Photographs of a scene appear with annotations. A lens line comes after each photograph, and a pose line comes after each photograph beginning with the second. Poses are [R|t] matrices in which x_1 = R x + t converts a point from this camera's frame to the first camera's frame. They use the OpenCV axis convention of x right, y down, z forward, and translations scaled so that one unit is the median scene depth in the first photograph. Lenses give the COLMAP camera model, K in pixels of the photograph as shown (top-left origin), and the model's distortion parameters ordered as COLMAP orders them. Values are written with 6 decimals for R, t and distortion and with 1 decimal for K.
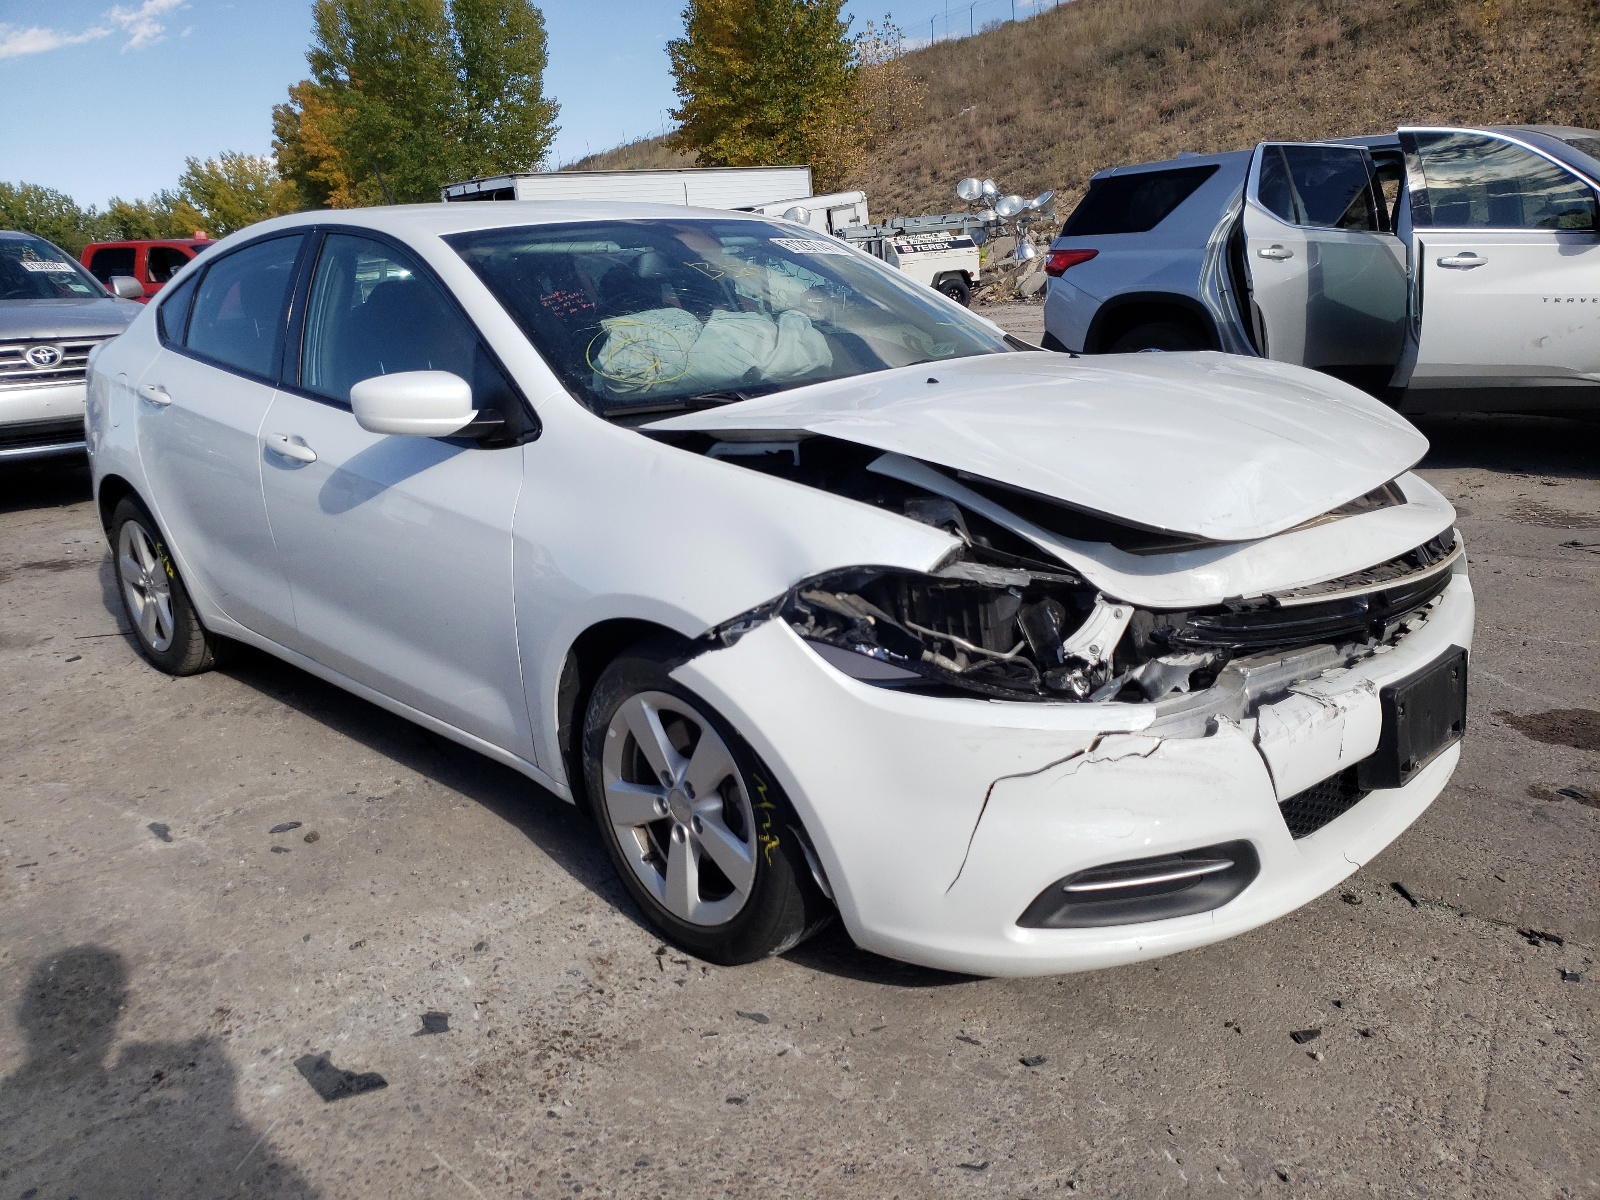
lens RADIAL K [[1186.9, 0, 799.9], [0, 1186.9, 600.8], [0, 0, 1]] dist [-0.014328, -0.008198]
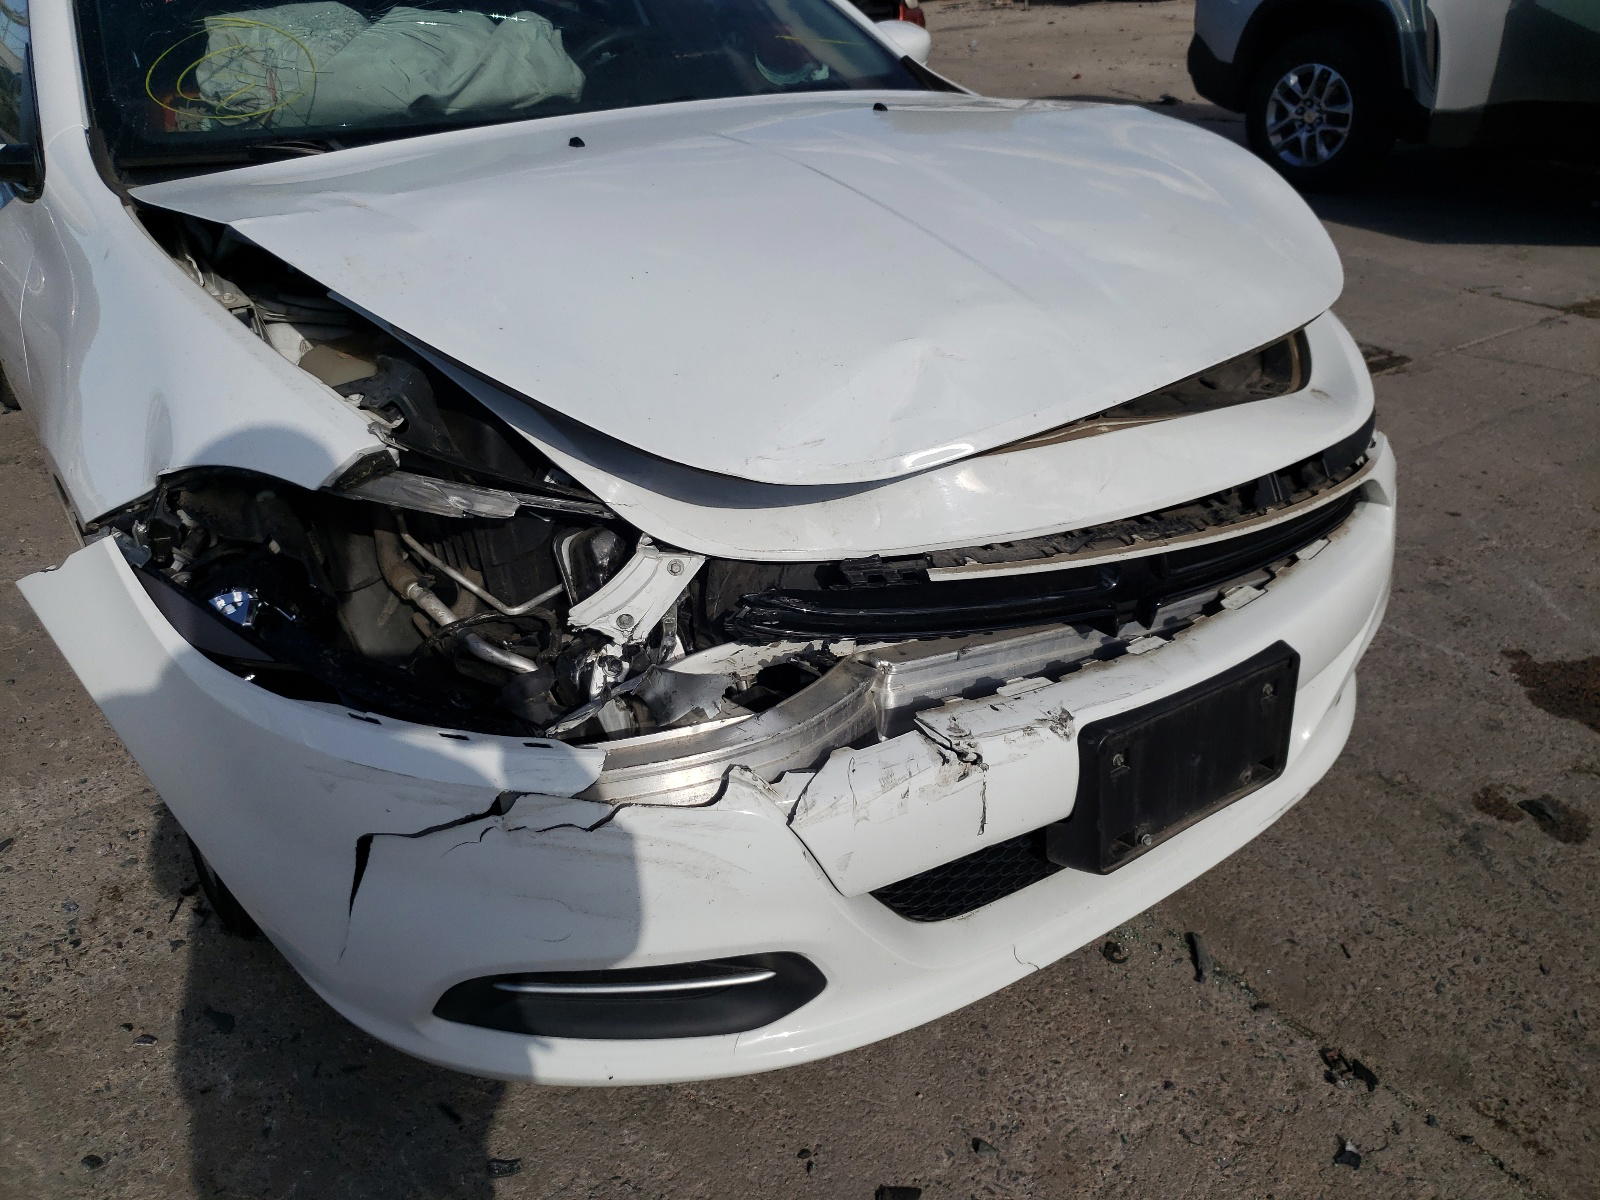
lens RADIAL K [[1239.3, 0, 800.2], [0, 1239.3, 599.8], [0, 0, 1]] dist [-0.000916, -0.020493]
pose [[0.987578, 0.103261, -0.118435, 0.407029], [-0.073852, 0.970337, 0.230200, -0.127371], [0.138692, -0.218594, 0.965910, 0.356337]]
